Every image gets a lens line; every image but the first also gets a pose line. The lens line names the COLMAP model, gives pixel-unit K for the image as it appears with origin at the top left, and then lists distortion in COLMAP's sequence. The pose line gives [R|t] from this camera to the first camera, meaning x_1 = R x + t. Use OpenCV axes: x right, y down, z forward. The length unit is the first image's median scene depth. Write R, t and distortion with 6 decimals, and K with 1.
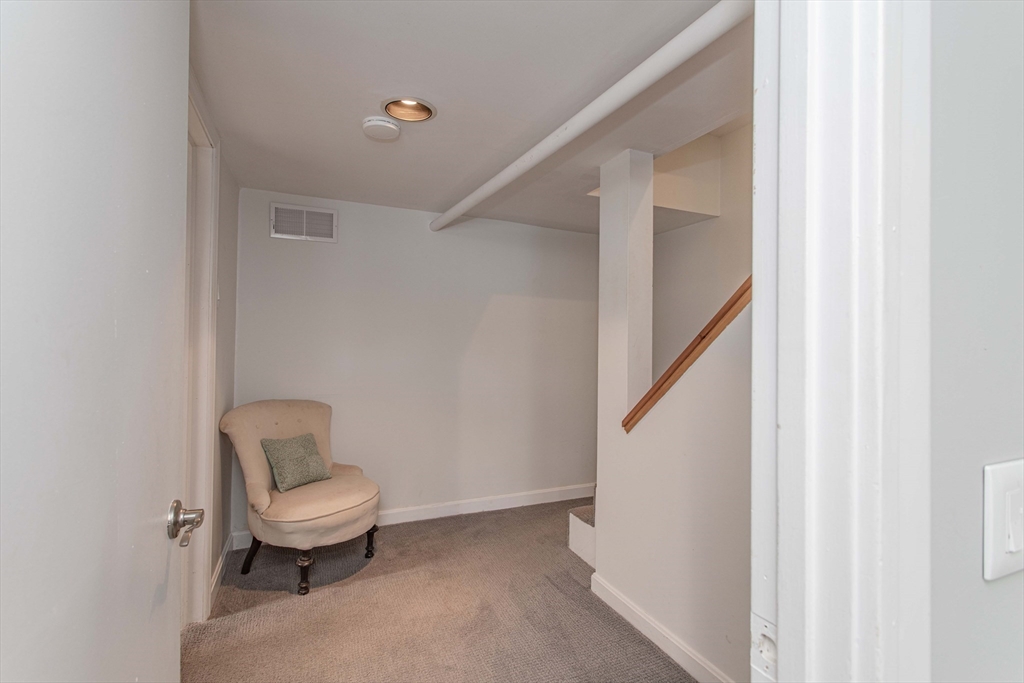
lens RADIAL K [[497.9, 0, 517.9], [0, 497.9, 341.0], [0, 0, 1]] dist [-0.001824, 0.006784]
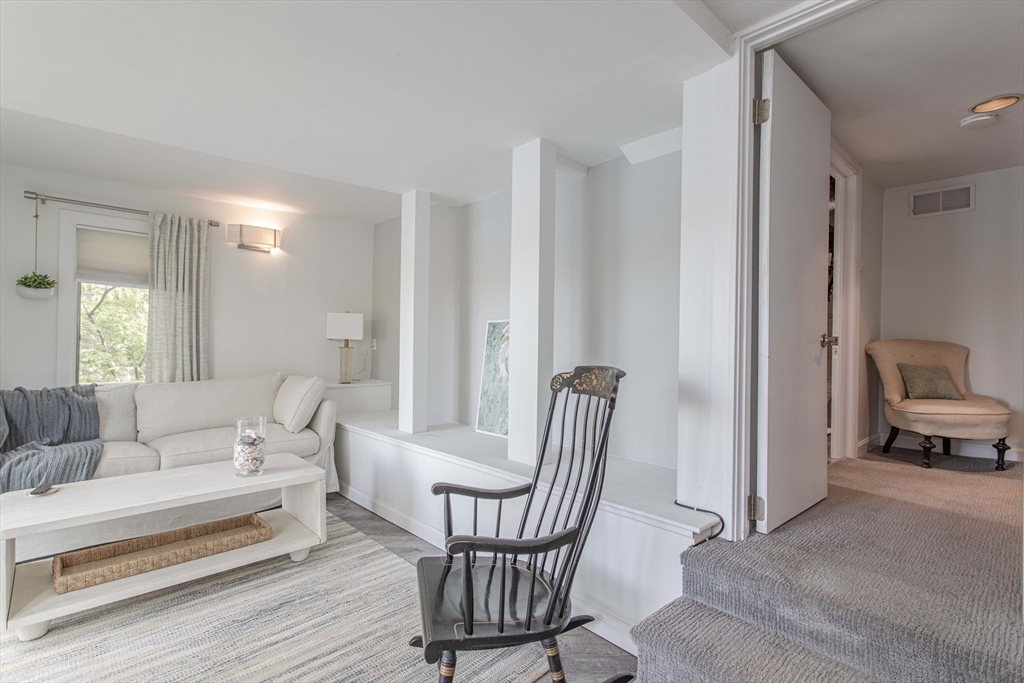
lens RADIAL K [[497.9, 0, 517.9], [0, 497.9, 341.0], [0, 0, 1]] dist [-0.001824, 0.006784]
pose [[0.352139, -0.008962, -0.935905, 0.449078], [0.005991, 0.999955, -0.007320, 0.141721], [0.935928, -0.003030, 0.352177, -0.531582]]
